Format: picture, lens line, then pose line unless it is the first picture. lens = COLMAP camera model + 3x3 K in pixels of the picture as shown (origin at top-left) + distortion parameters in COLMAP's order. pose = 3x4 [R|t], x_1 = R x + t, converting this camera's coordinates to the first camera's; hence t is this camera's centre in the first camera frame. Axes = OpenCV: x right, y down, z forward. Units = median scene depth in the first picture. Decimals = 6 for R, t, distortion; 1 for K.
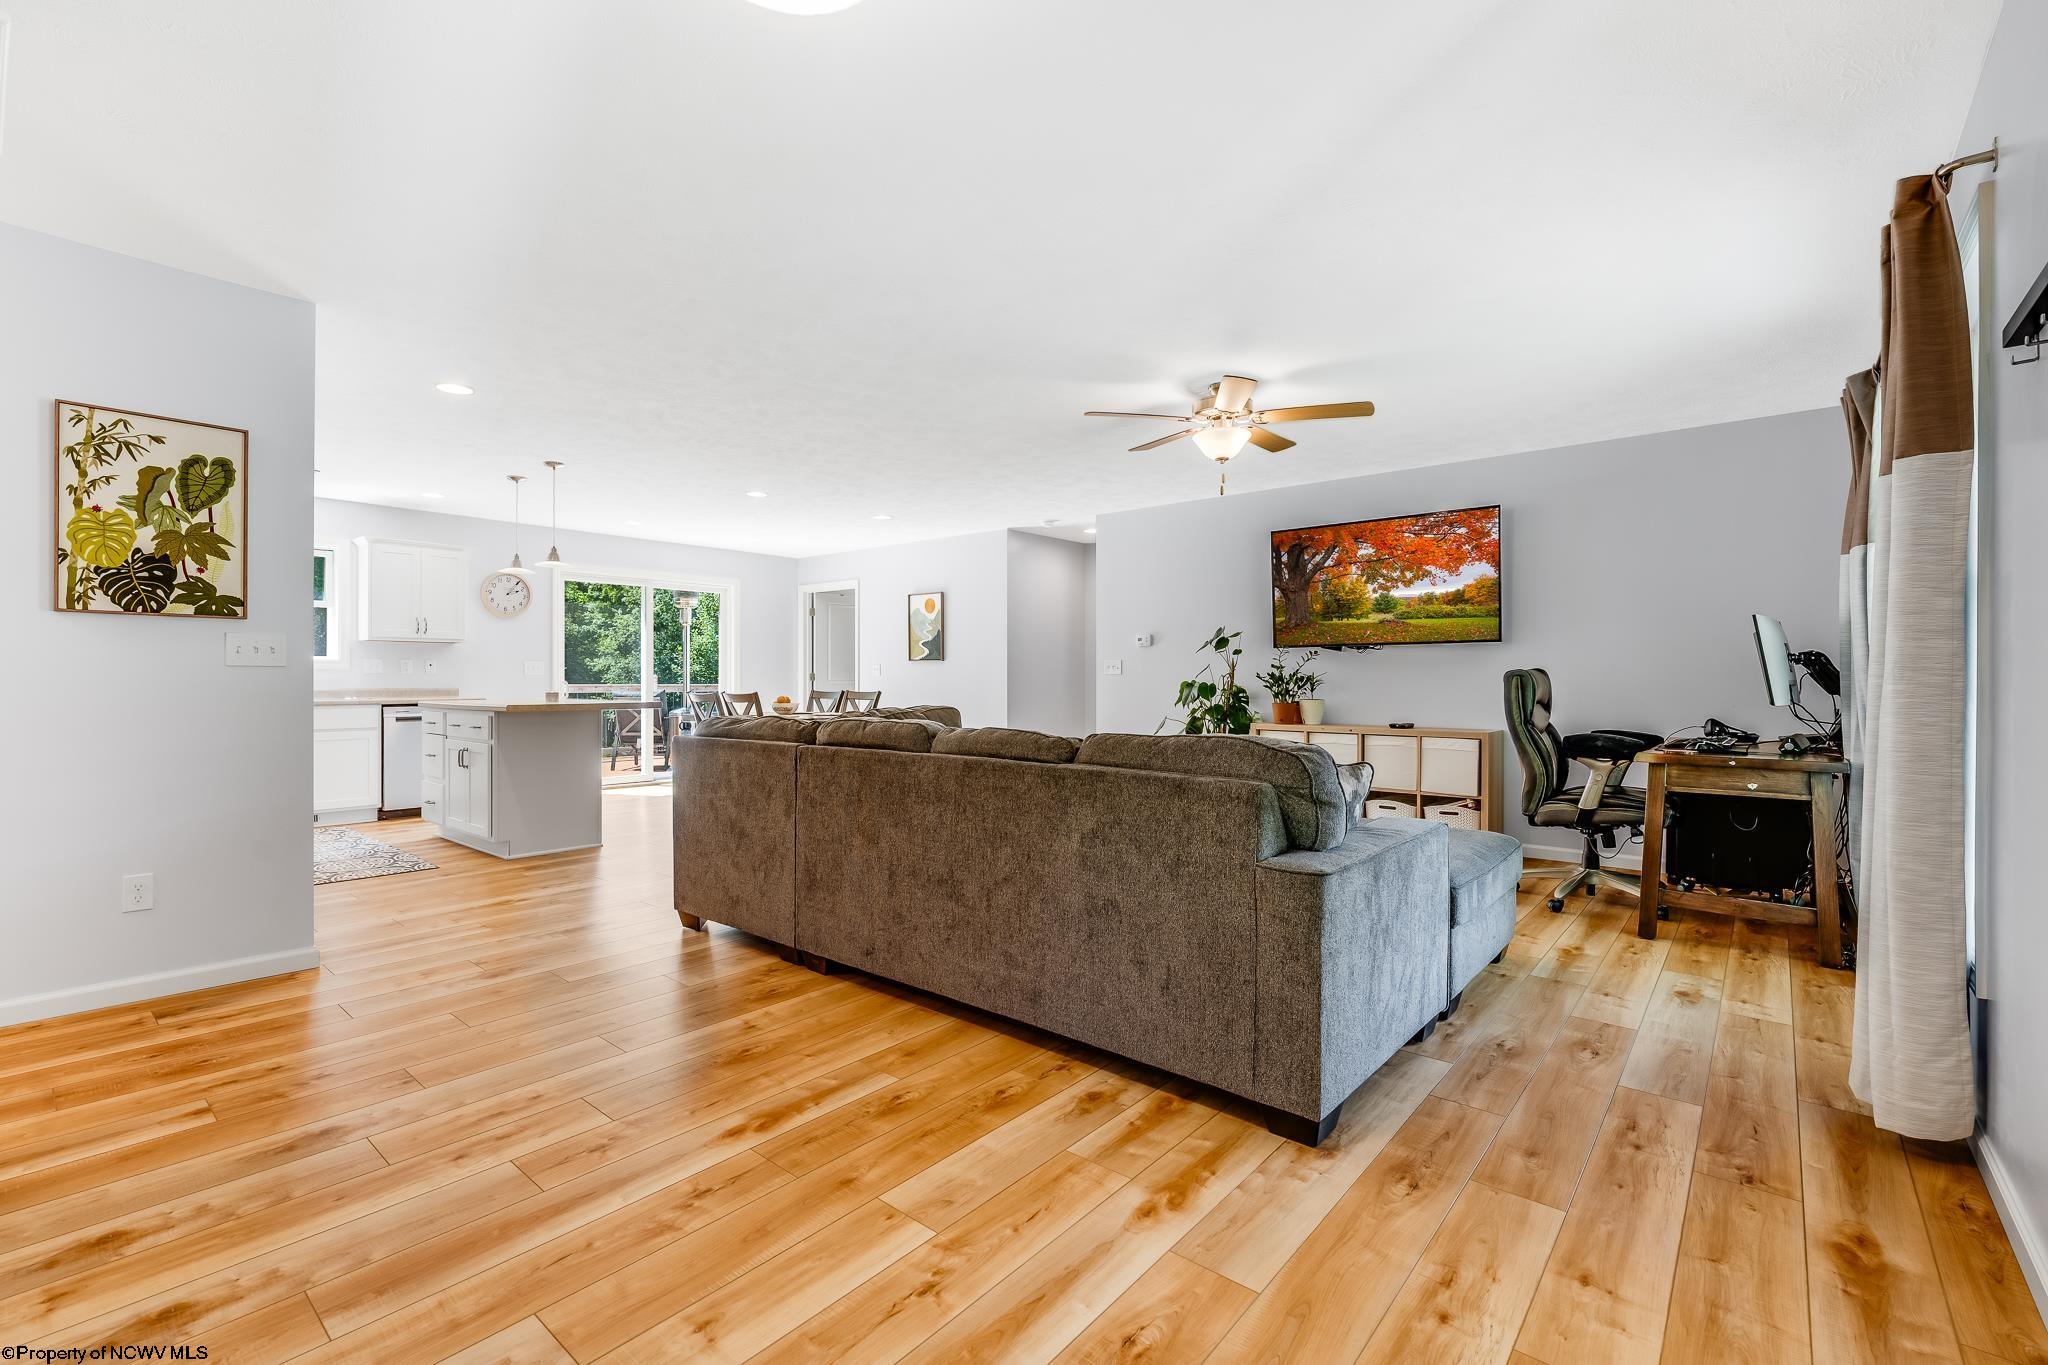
lens RADIAL K [[887.9, 0, 1021.8], [0, 887.9, 680.0], [0, 0, 1]] dist [-0.006697, 0.002243]
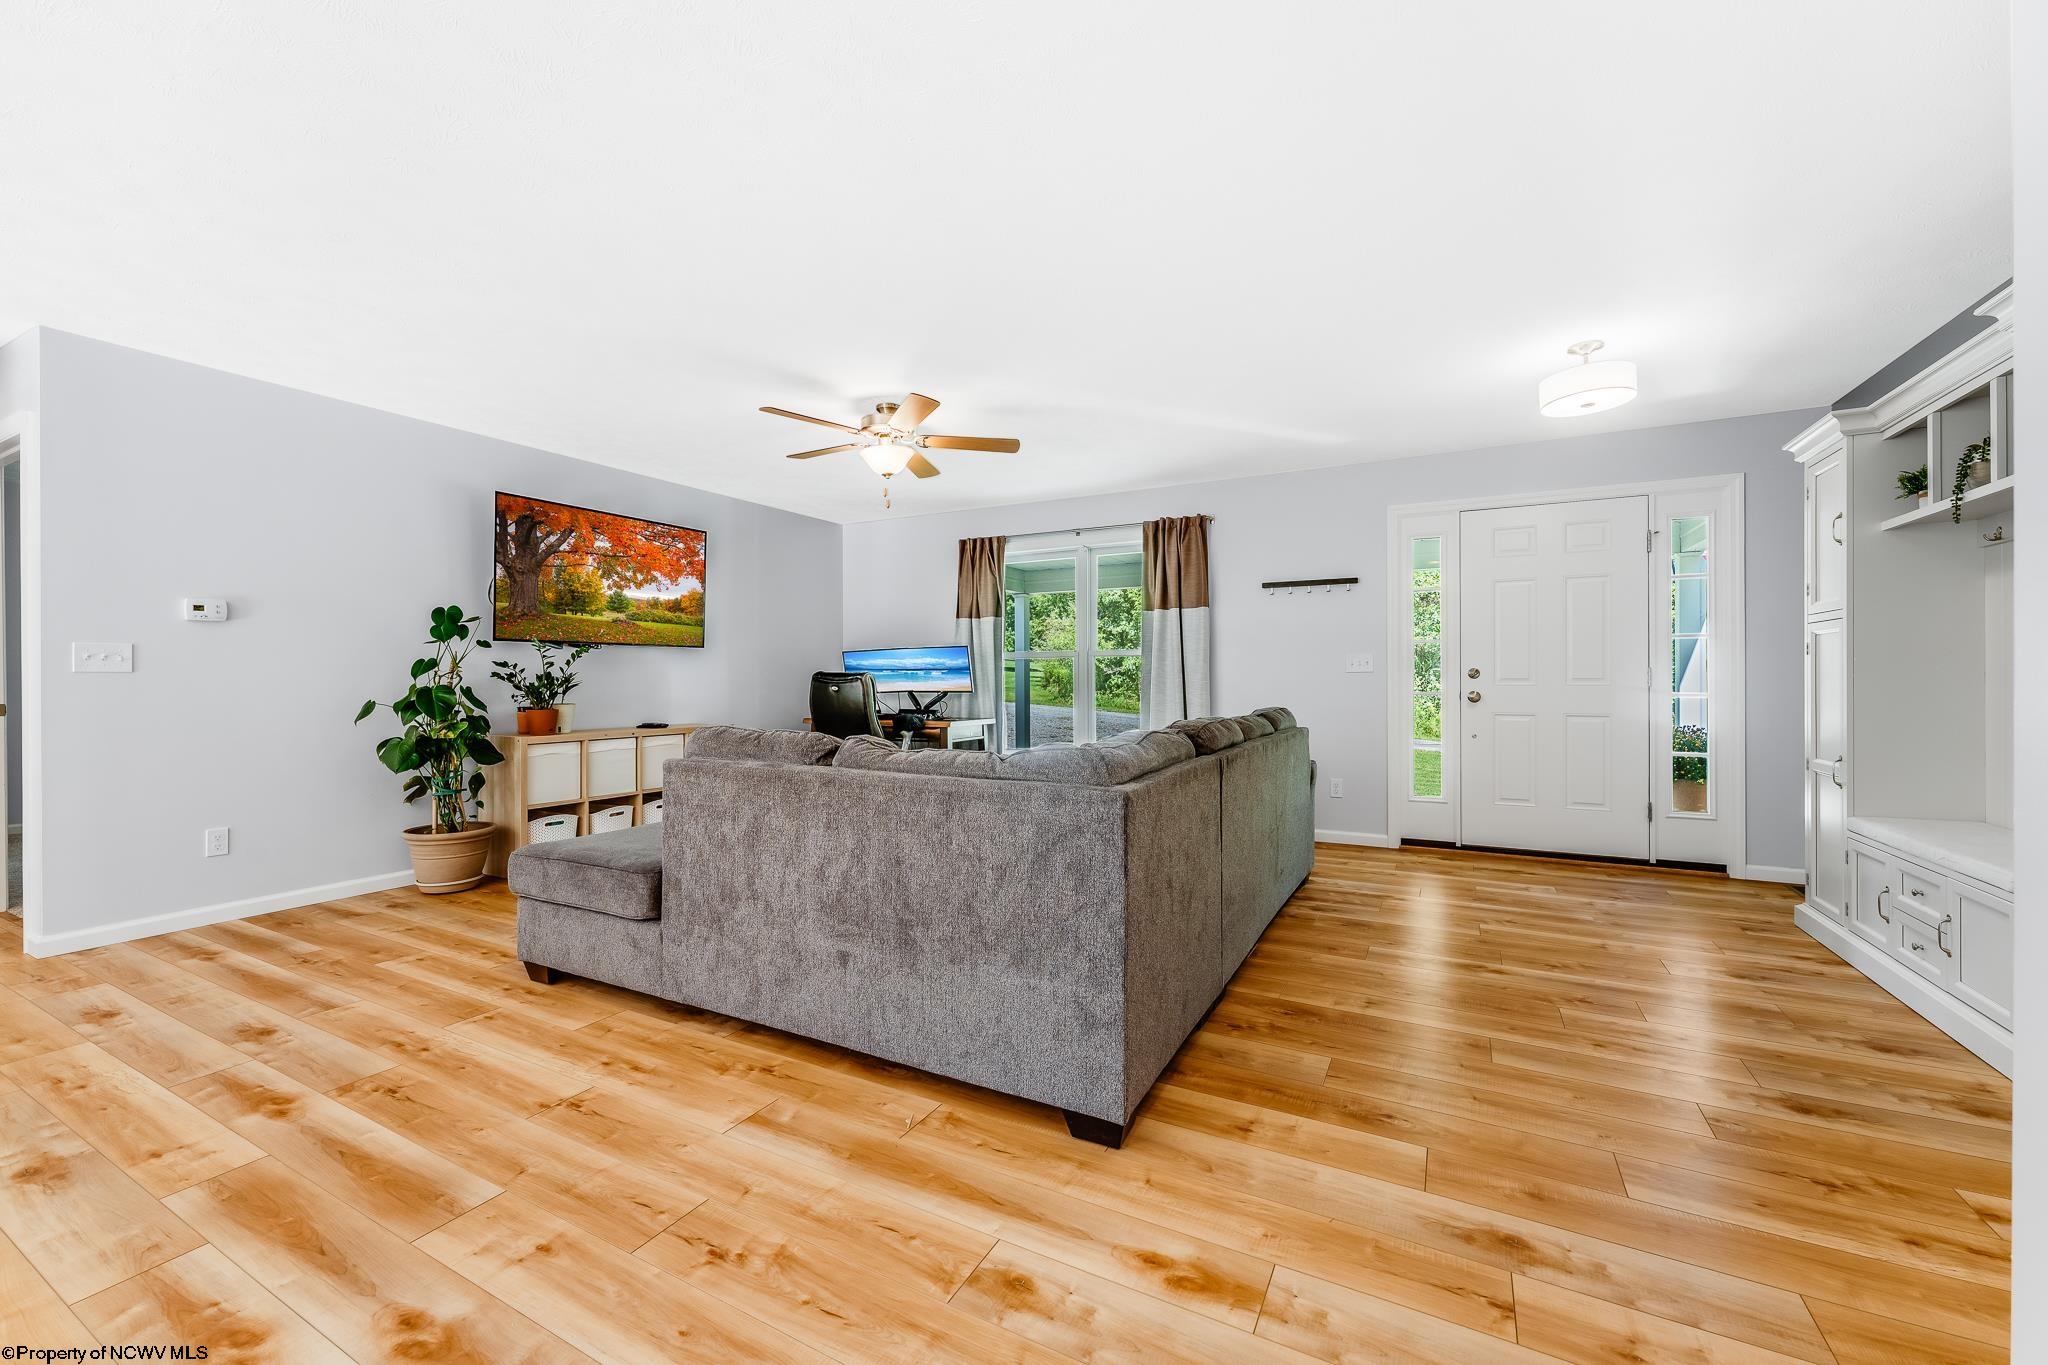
lens RADIAL K [[811.9, 0, 1015.9], [0, 811.9, 678.0], [0, 0, 1]] dist [-0.001401, -0.000178]
pose [[-0.203684, 0.000081, 0.979037, -0.571398], [0.003445, 0.999994, 0.000634, -0.002174], [-0.979031, 0.003502, -0.203683, 0.784214]]
